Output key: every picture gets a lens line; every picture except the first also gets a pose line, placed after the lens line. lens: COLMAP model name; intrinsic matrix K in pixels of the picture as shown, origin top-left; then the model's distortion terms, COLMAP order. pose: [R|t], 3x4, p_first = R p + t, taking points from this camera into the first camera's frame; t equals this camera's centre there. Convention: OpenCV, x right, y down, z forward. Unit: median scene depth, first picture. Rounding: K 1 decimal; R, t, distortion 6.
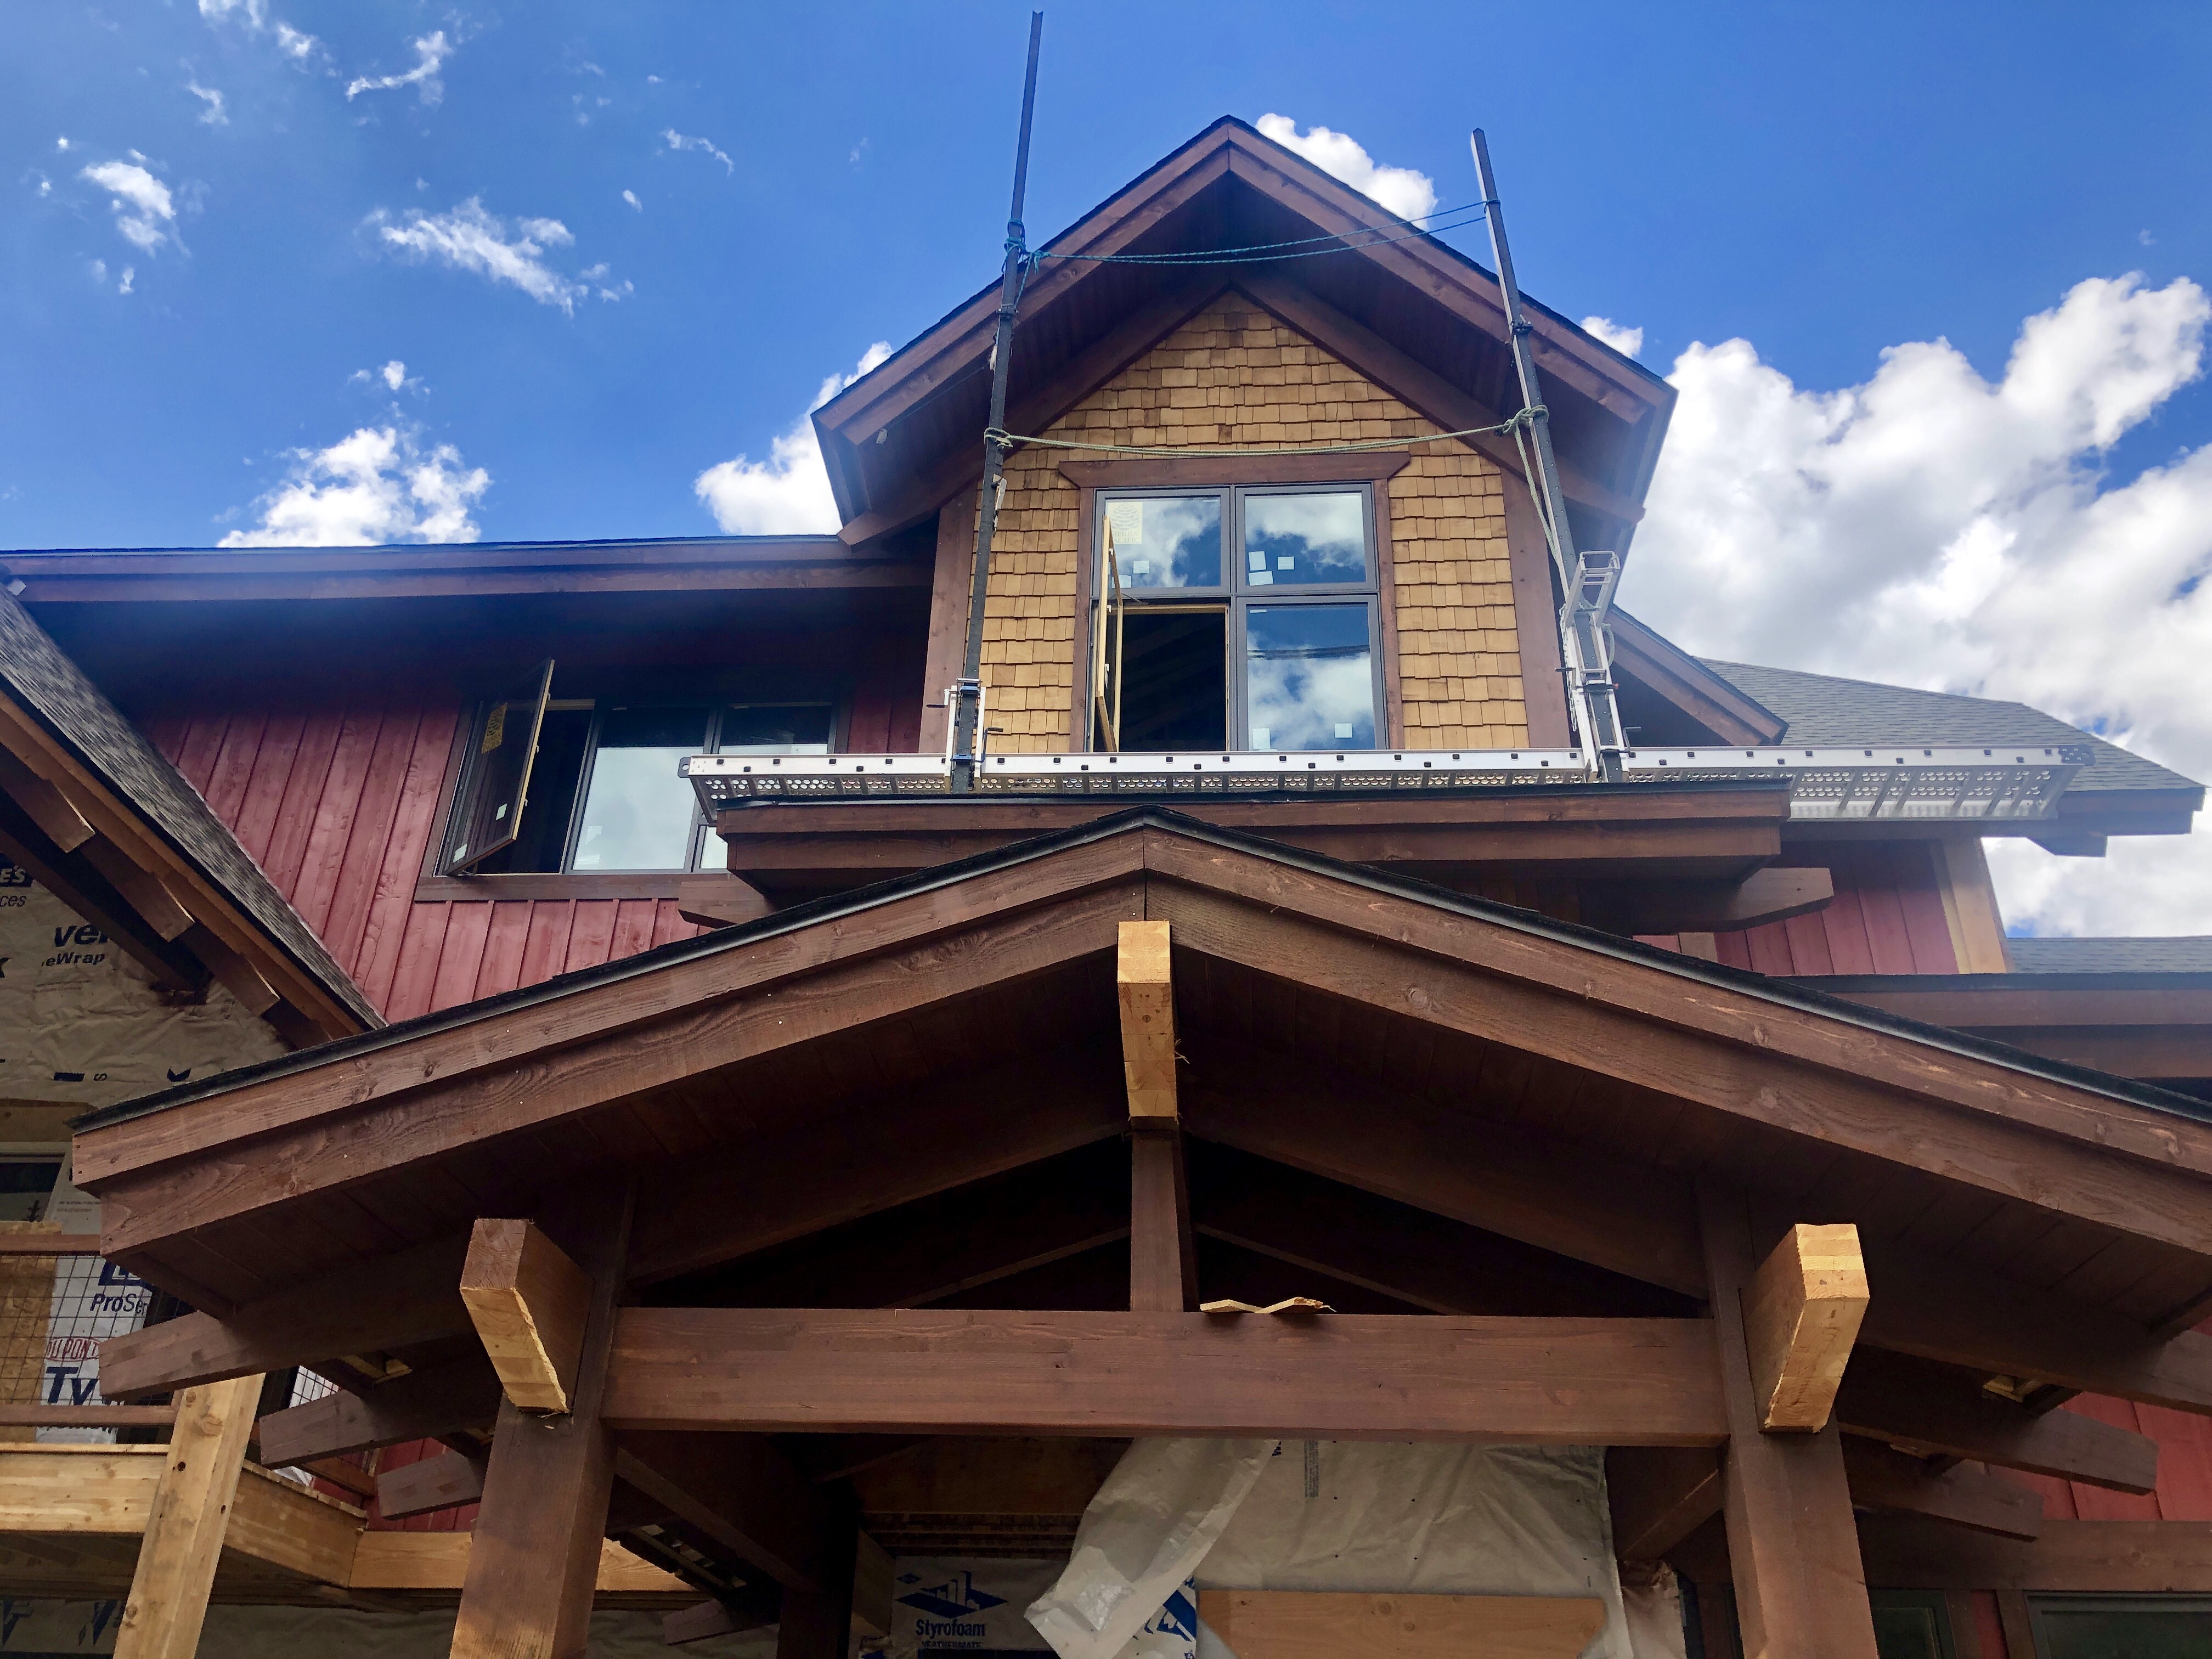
lens RADIAL K [[1804.4, 0, 1104.5], [0, 1804.4, 842.6], [0, 0, 1]] dist [0.035380, -0.012055]
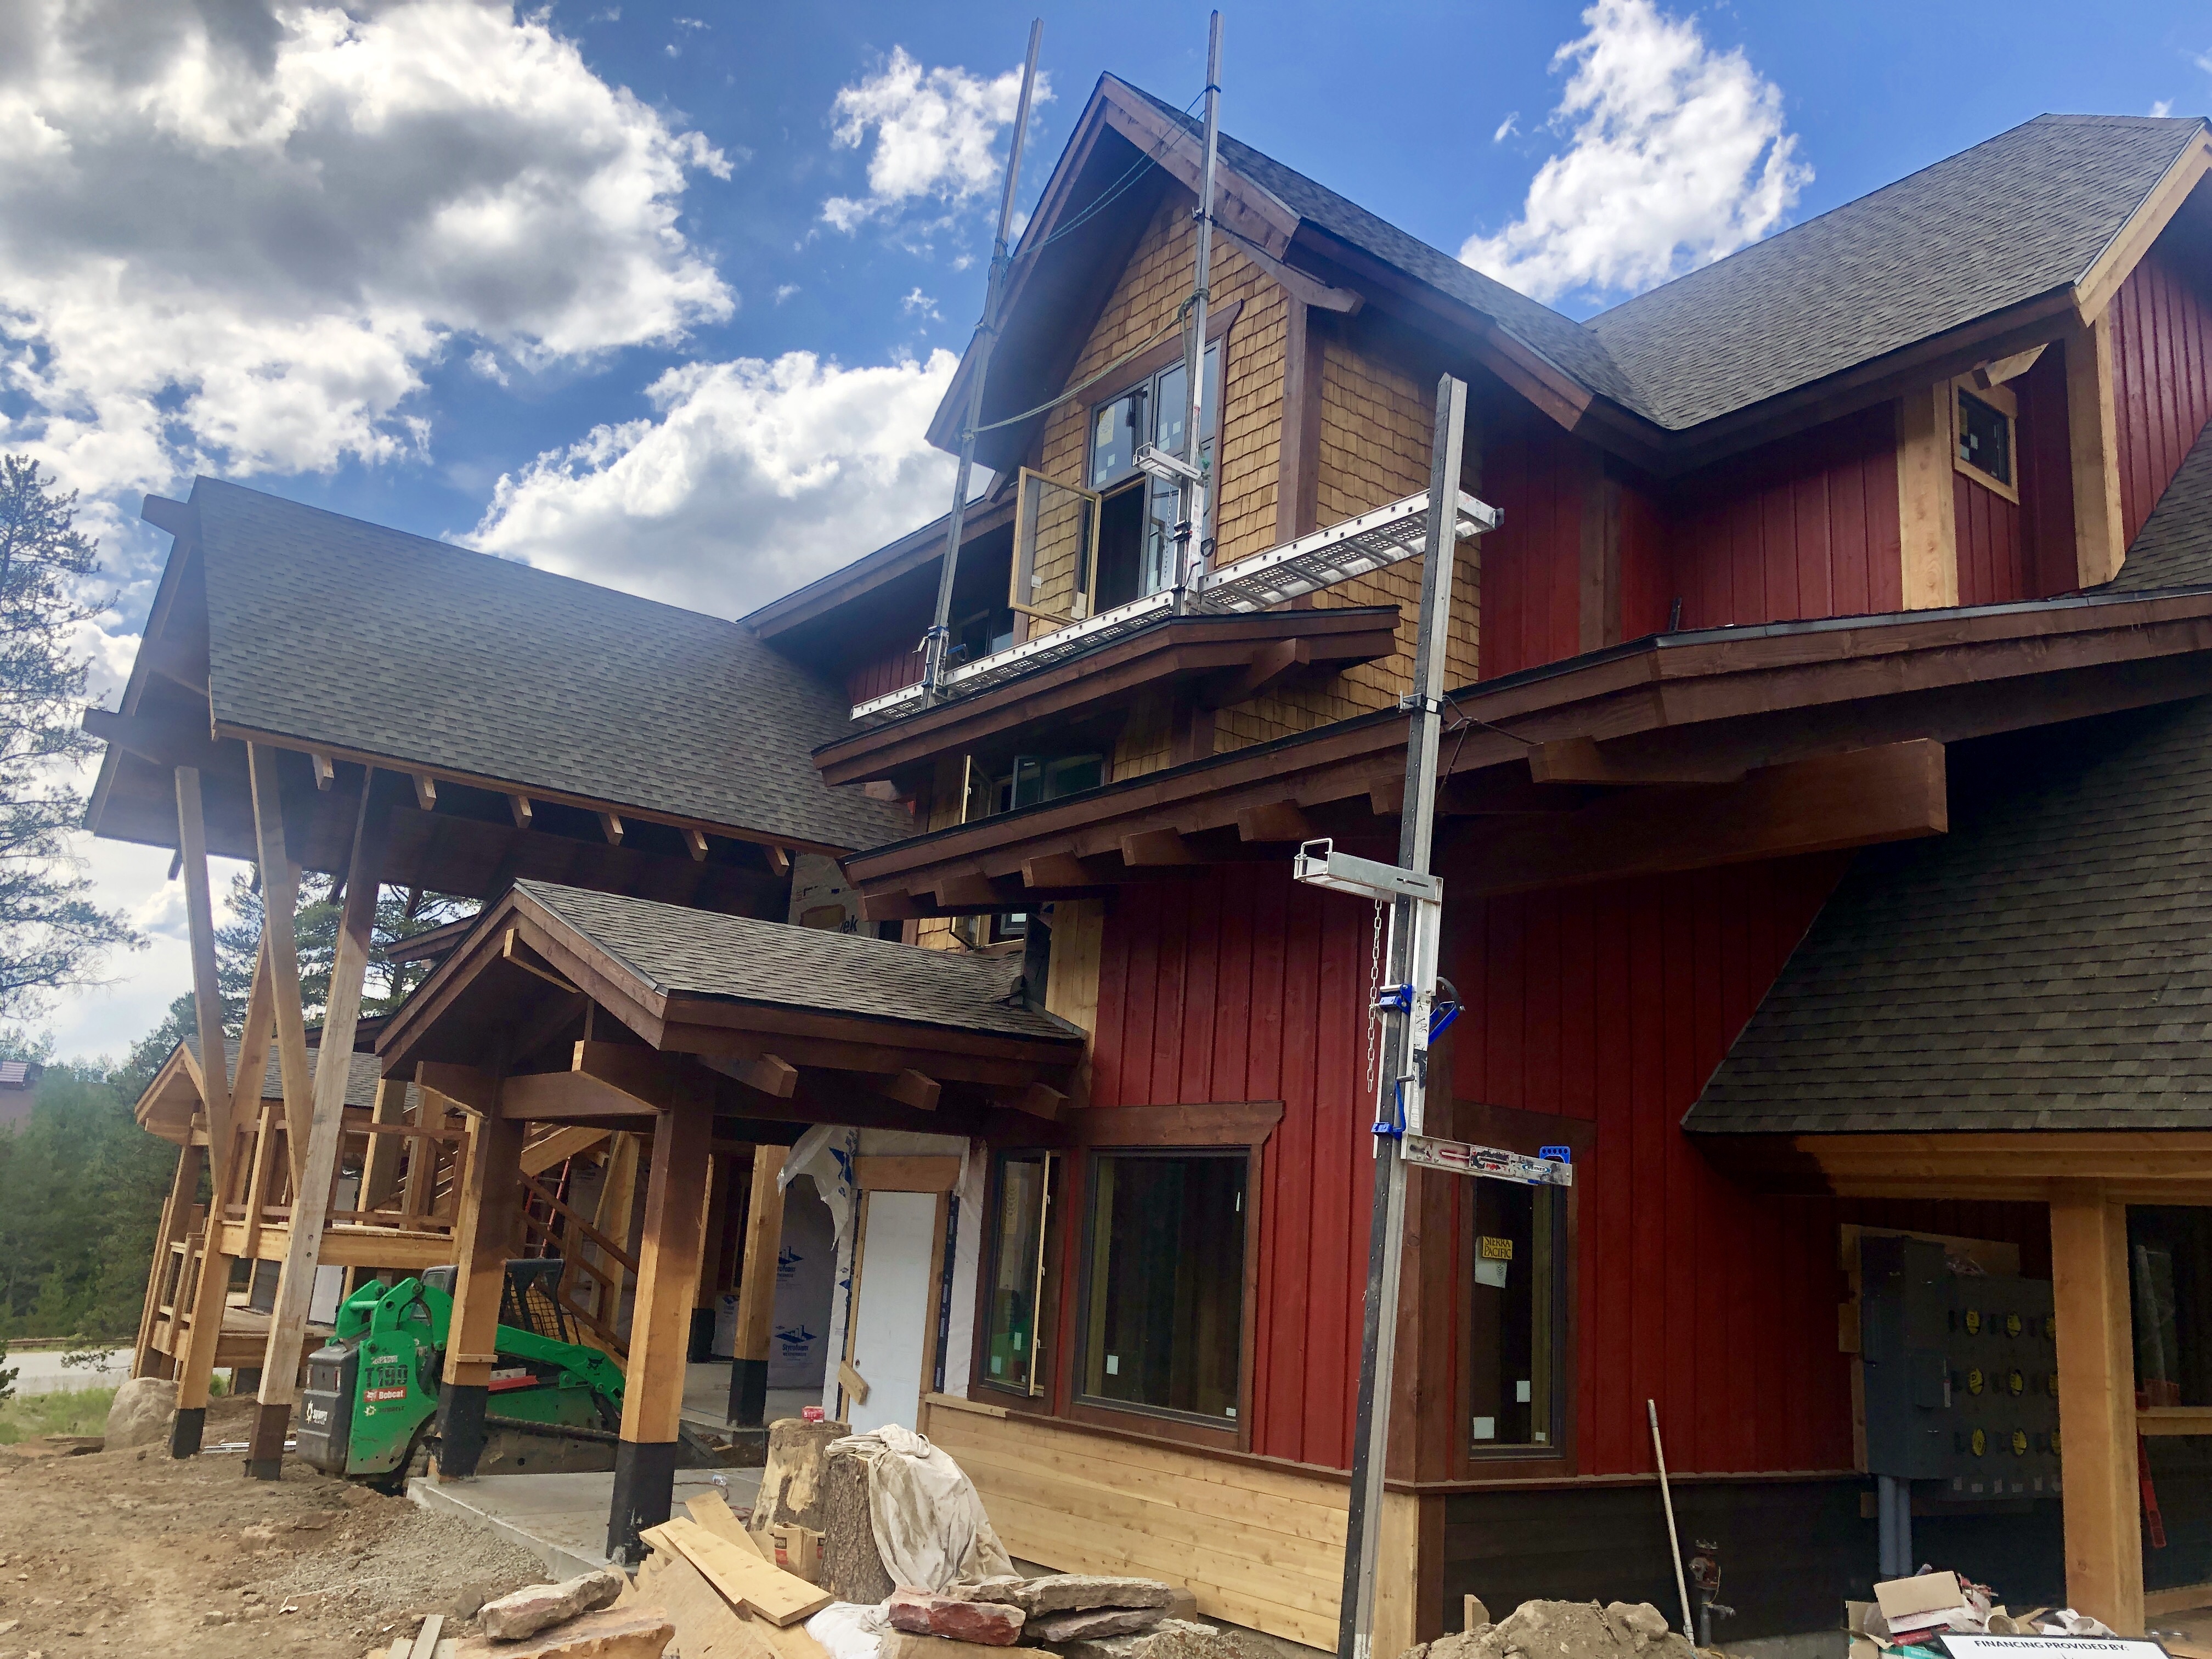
lens RADIAL K [[1804.4, 0, 1105.4], [0, 1804.4, 821.8], [0, 0, 1]] dist [0.035380, -0.012055]
pose [[0.662491, -0.158154, -0.732184, 1.024739], [0.330374, 0.938944, 0.096112, -0.027018], [0.672279, -0.305568, 0.674292, -0.032590]]
